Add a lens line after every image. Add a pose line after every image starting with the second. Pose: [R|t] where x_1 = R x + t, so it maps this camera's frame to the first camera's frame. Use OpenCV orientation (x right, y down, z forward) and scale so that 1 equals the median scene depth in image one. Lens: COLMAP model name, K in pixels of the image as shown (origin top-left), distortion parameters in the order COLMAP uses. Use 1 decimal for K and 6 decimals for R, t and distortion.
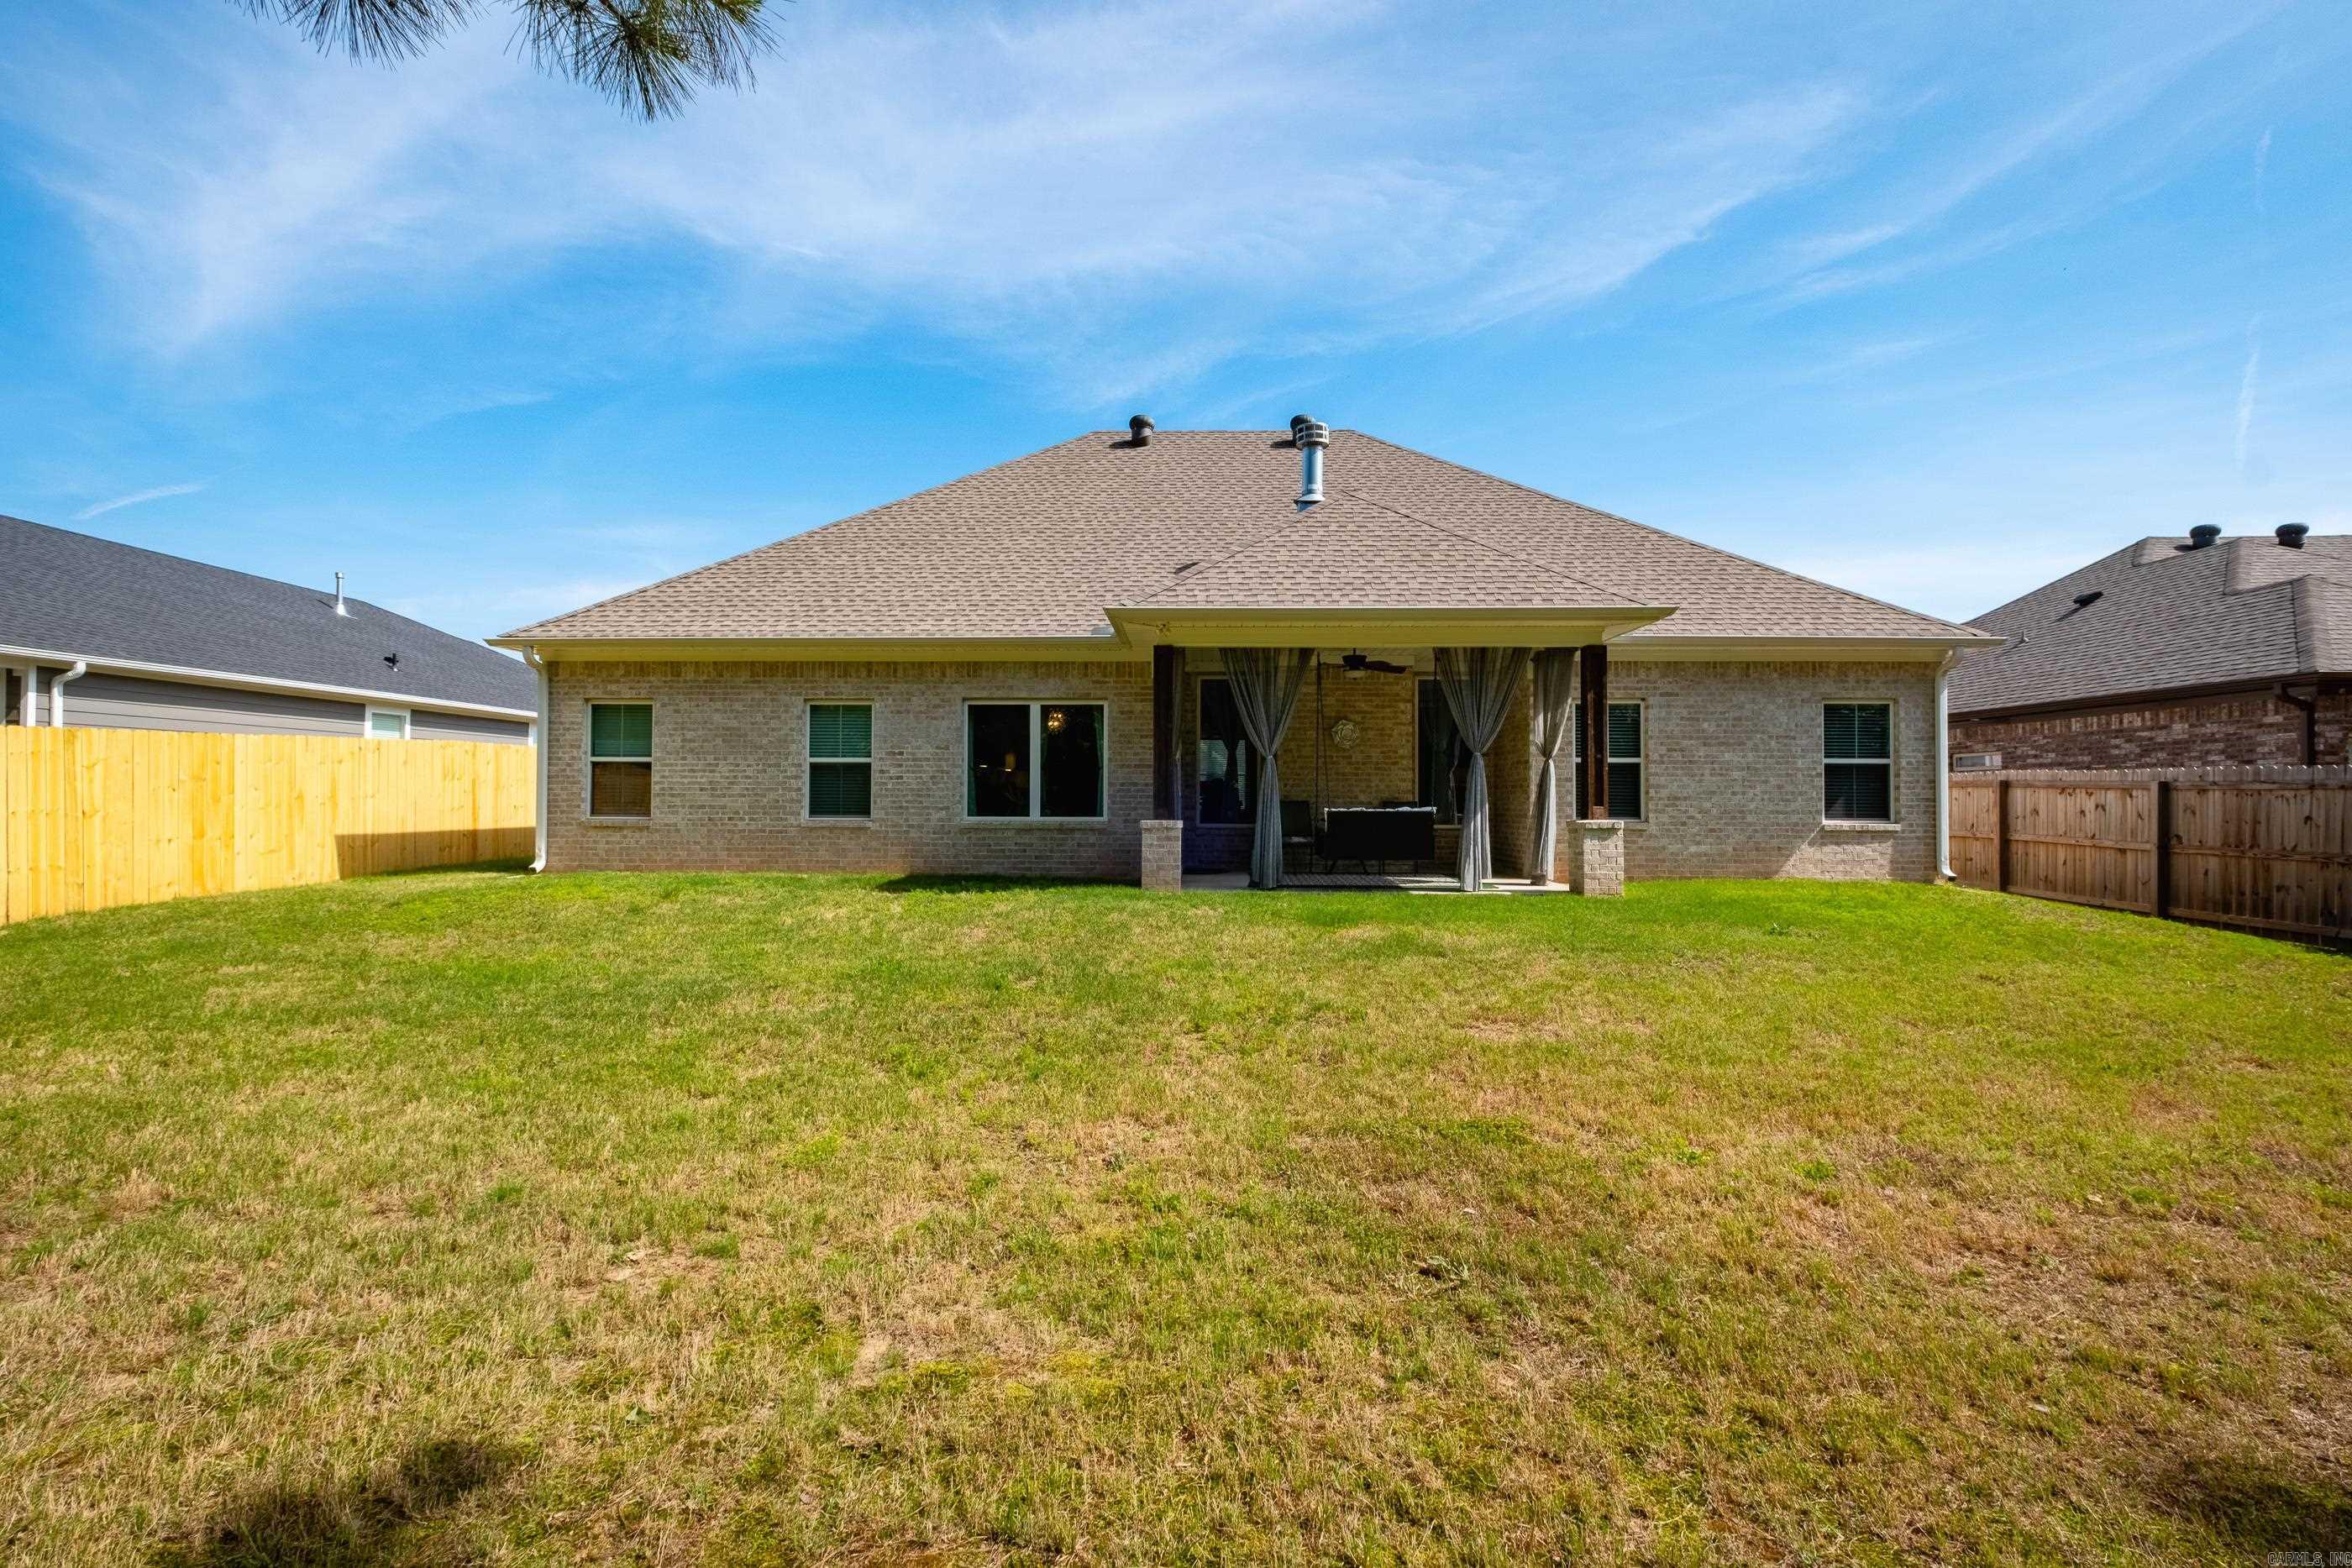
lens RADIAL K [[1016.7, 0, 1179.1], [0, 1016.7, 789.4], [0, 0, 1]] dist [0.004839, -0.004790]
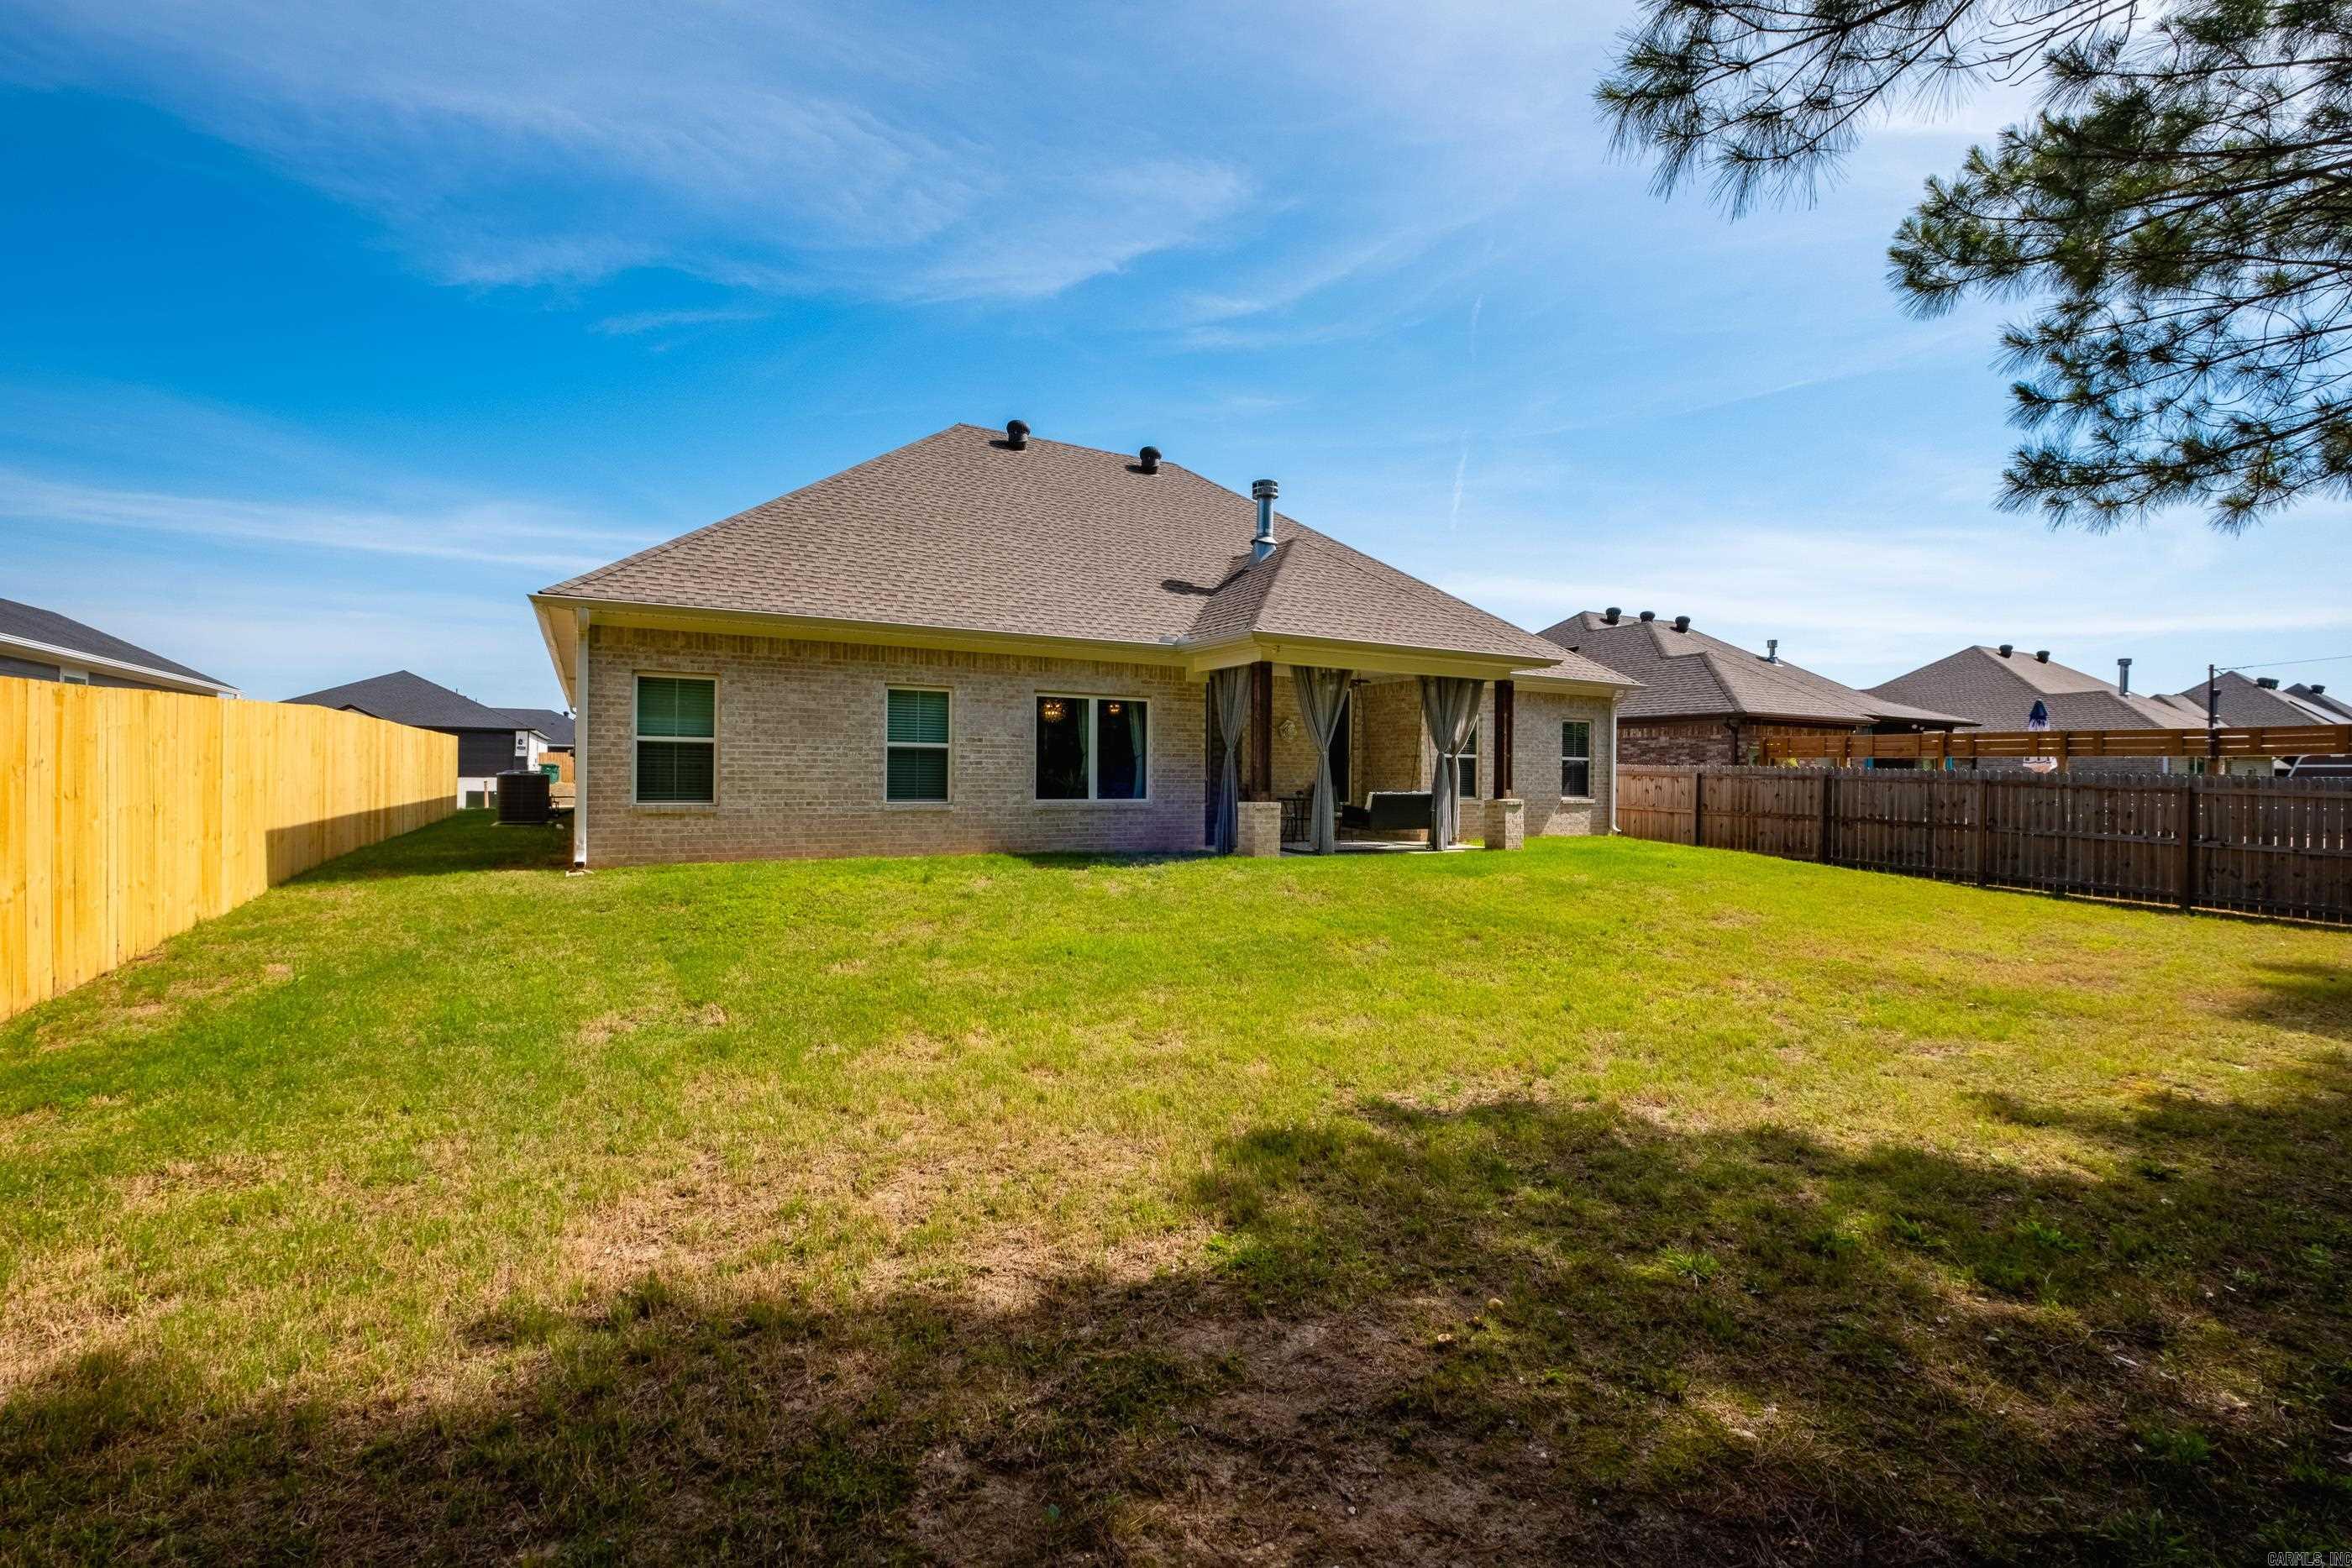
lens RADIAL K [[1016.7, 0, 1186.1], [0, 1016.7, 794.0], [0, 0, 1]] dist [0.004839, -0.004790]
pose [[0.850917, -0.005712, 0.525269, -0.640616], [-0.010160, 0.999575, 0.027329, -0.010283], [-0.525201, -0.028592, 0.850497, -0.010734]]
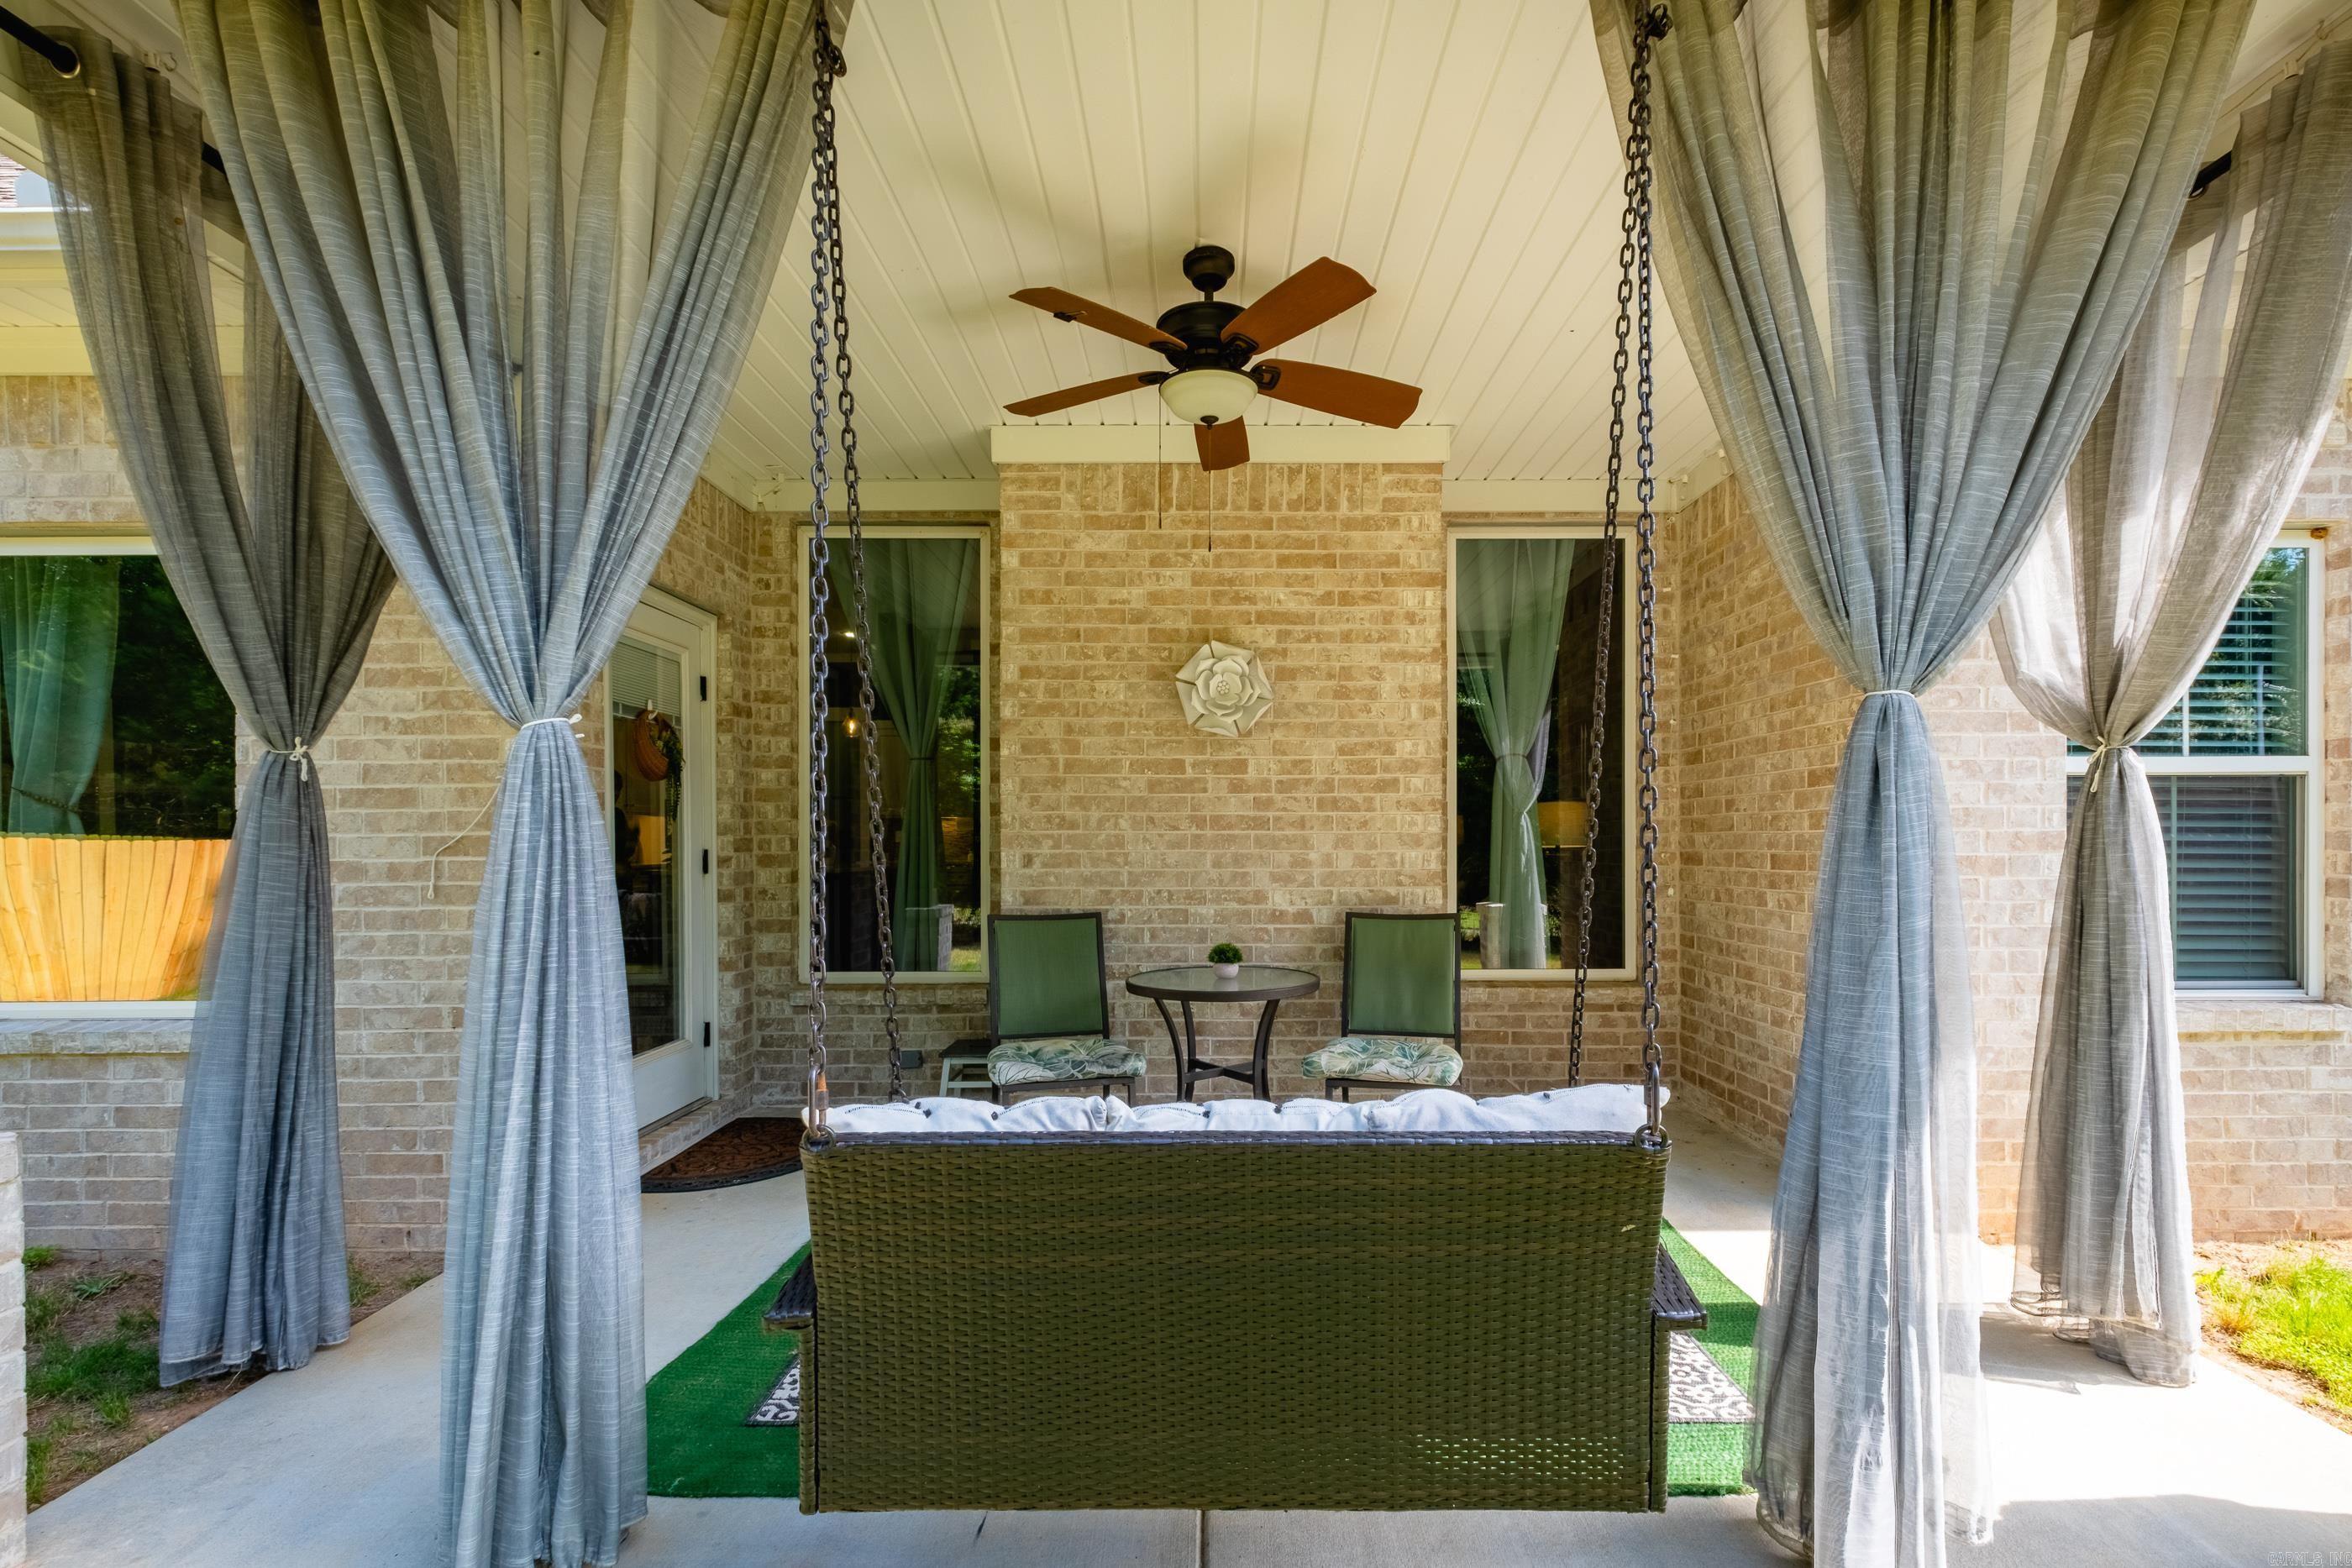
lens RADIAL K [[1016.7, 0, 1253.2], [0, 1016.7, 836.4], [0, 0, 1]] dist [0.004839, -0.004790]
pose [[0.999249, -0.006480, 0.038205, 0.169053], [0.006072, 0.999923, 0.010800, -0.014685], [-0.038272, -0.010559, 0.999212, 0.733630]]
